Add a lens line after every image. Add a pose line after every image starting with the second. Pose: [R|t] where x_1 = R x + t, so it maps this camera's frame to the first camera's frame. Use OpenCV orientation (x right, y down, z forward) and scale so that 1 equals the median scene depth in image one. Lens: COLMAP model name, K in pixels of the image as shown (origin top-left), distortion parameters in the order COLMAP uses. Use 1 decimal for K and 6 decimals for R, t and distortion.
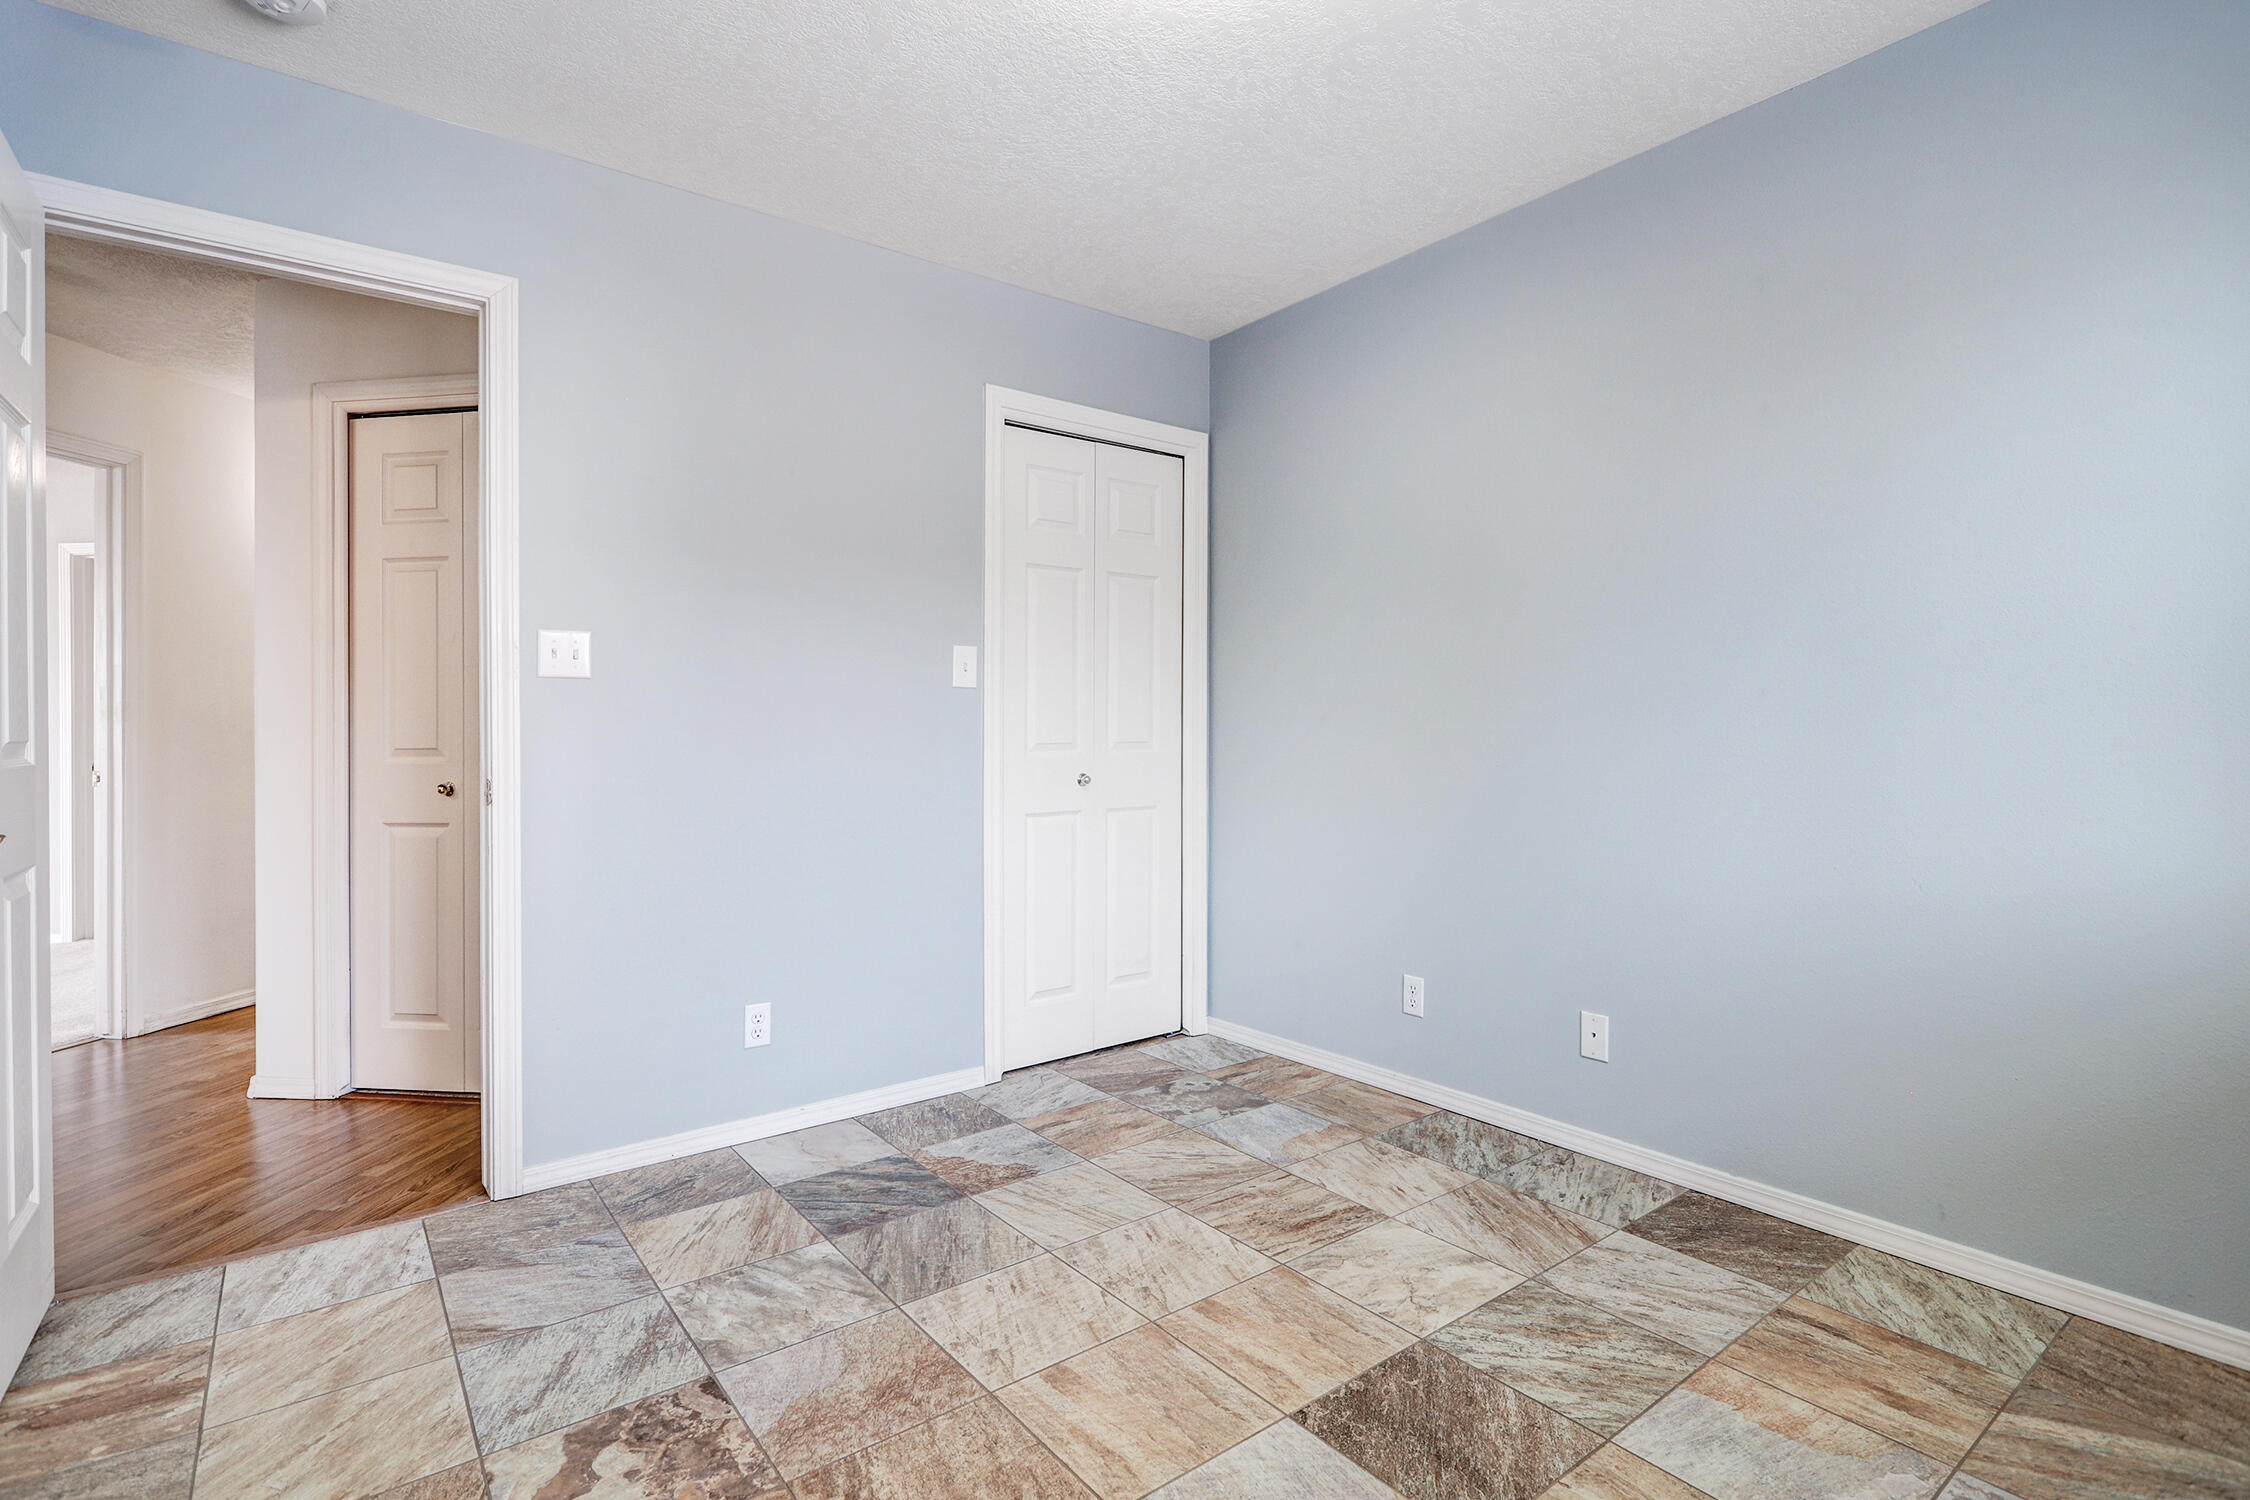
lens RADIAL K [[1068.6, 0, 1130.5], [0, 1068.6, 741.8], [0, 0, 1]] dist [-0.003938, 0.000951]
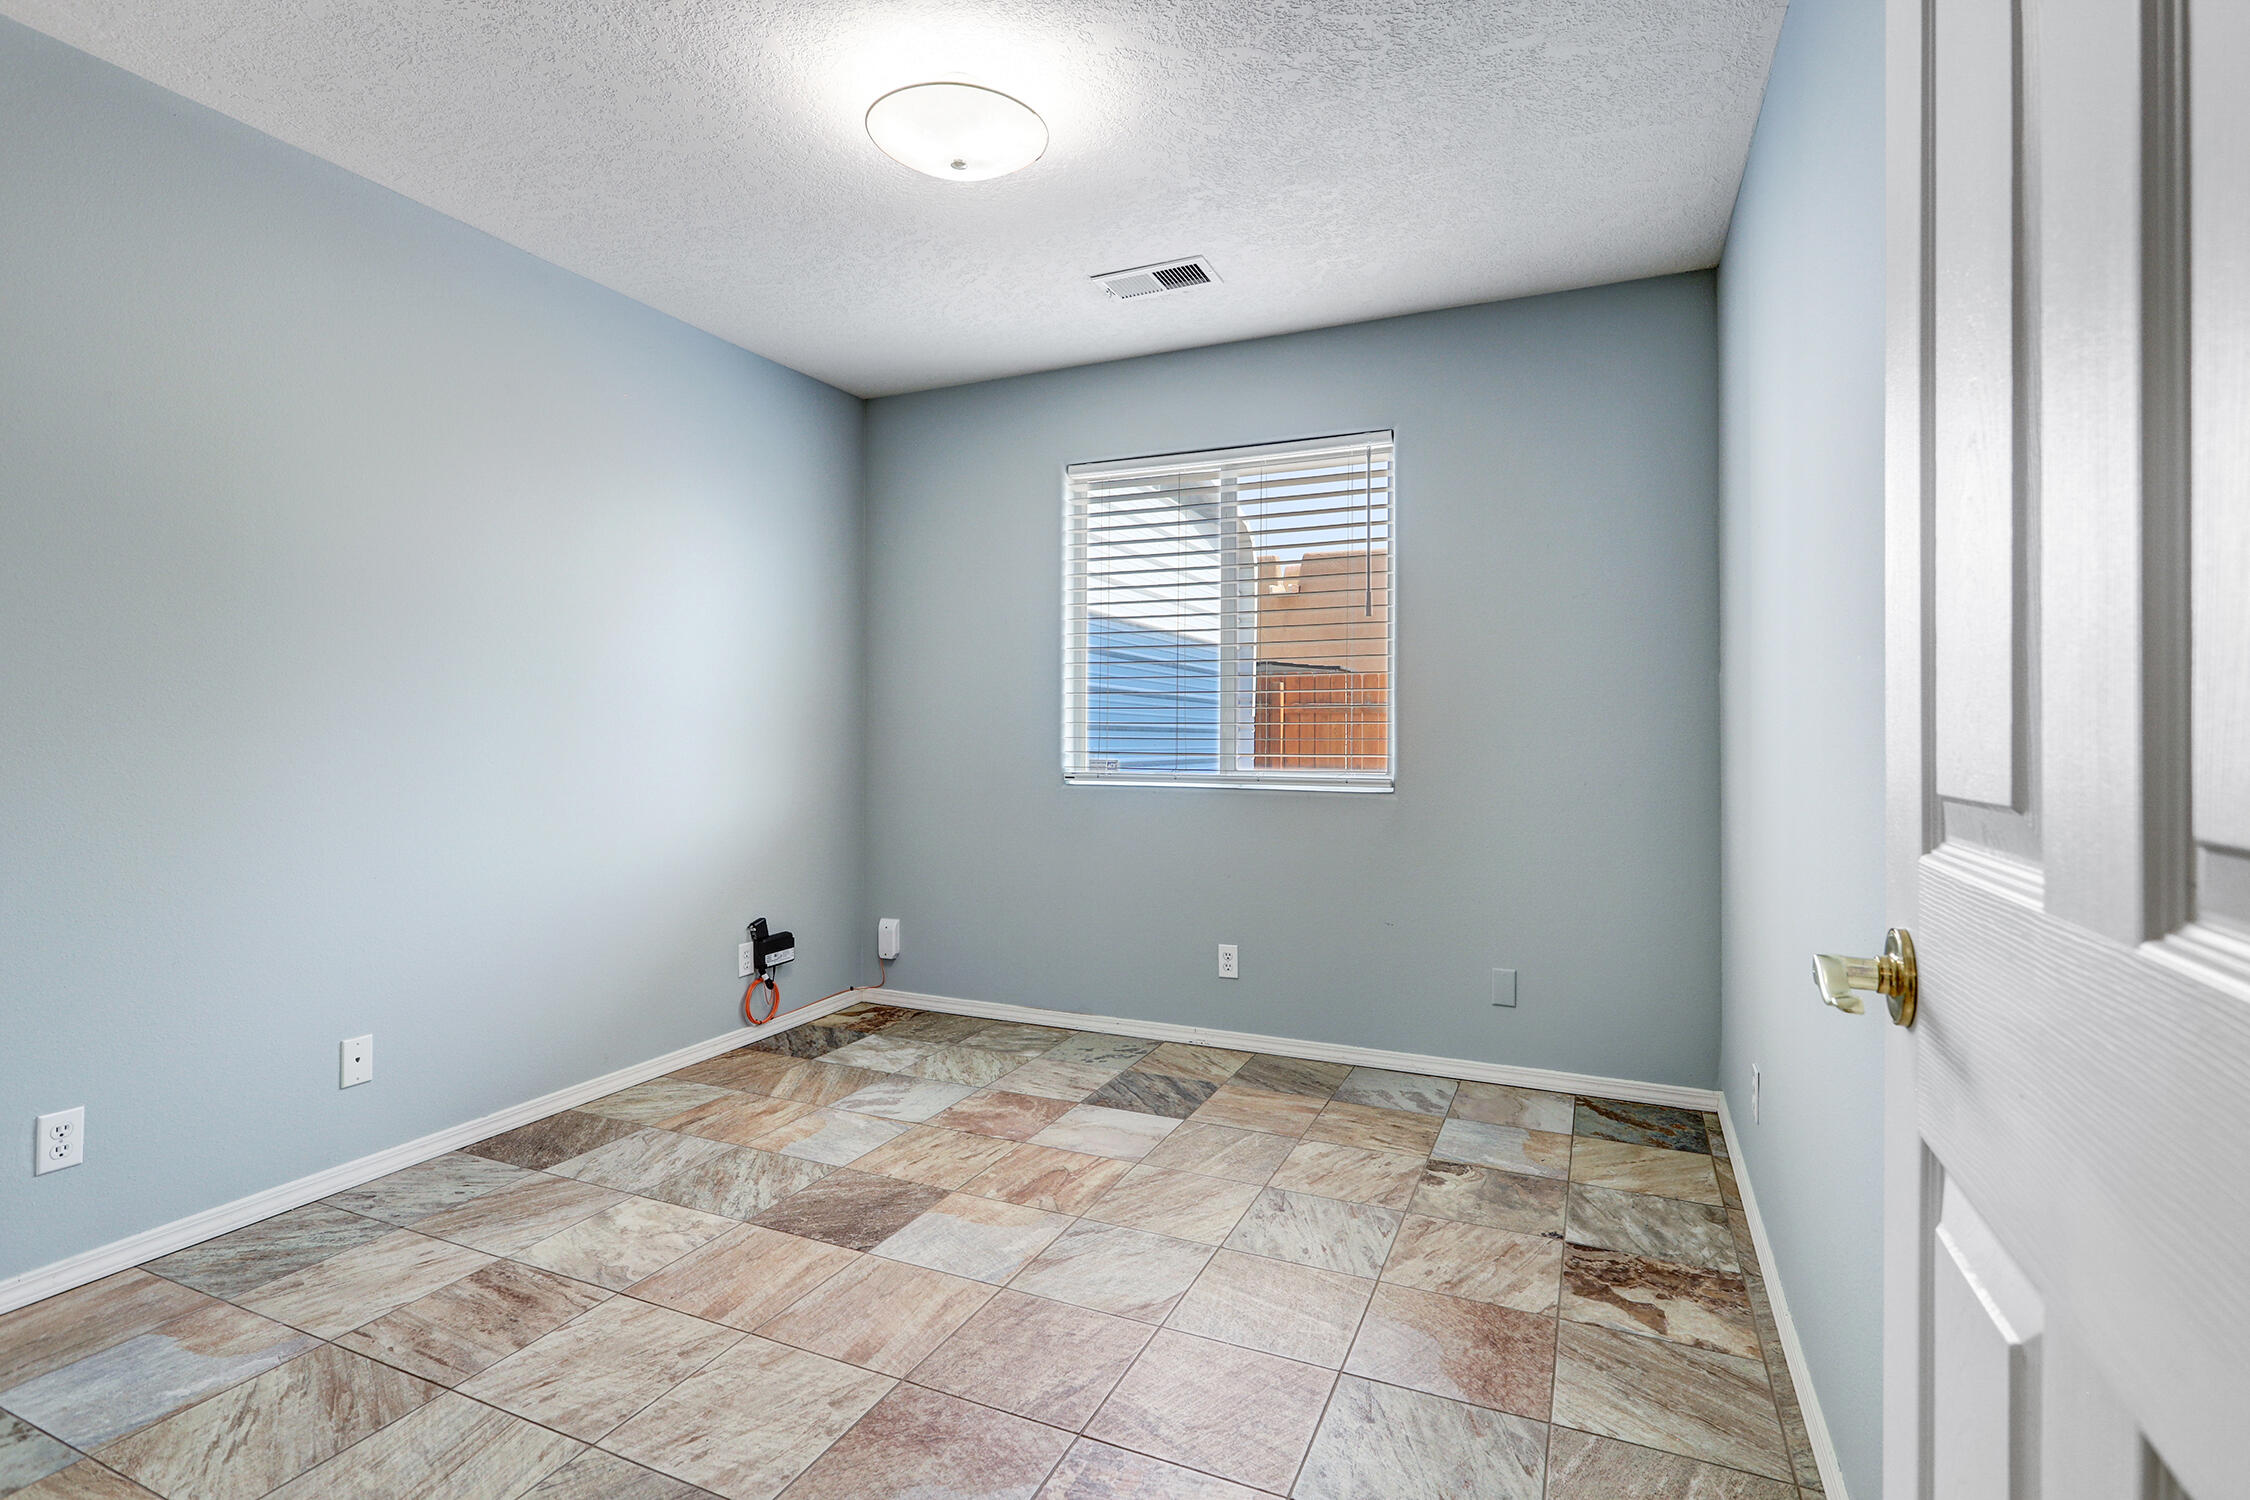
lens RADIAL K [[1068.6, 0, 1127.4], [0, 1068.6, 741.7], [0, 0, 1]] dist [-0.003938, 0.000951]
pose [[-0.474180, -0.001238, 0.880427, -0.930262], [0.009099, 0.999939, 0.006306, -0.016929], [-0.880381, 0.011001, -0.474140, 1.040135]]
